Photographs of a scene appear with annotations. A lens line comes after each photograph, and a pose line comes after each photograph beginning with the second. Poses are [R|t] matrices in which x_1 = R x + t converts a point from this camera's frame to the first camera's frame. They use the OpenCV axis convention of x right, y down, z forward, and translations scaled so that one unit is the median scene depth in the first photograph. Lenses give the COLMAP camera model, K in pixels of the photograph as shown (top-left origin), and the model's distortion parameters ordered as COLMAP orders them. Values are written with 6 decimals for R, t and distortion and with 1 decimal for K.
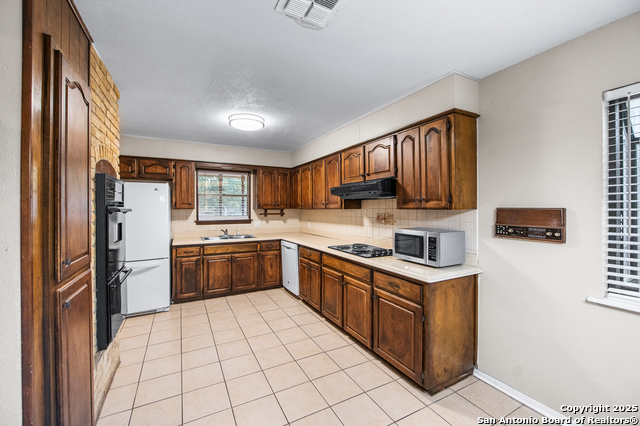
lens RADIAL K [[259.0, 0, 316.6], [0, 259.0, 208.8], [0, 0, 1]] dist [0.000405, -0.003750]
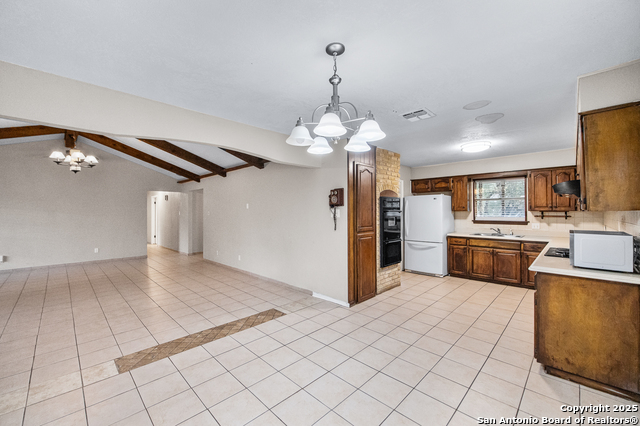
lens RADIAL K [[259.0, 0, 316.6], [0, 259.0, 208.8], [0, 0, 1]] dist [0.000405, -0.003750]
pose [[0.305843, -0.008273, -0.952046, 0.578770], [-0.001154, 0.999958, -0.009061, 0.002235], [0.952081, 0.003870, 0.305821, -0.153270]]
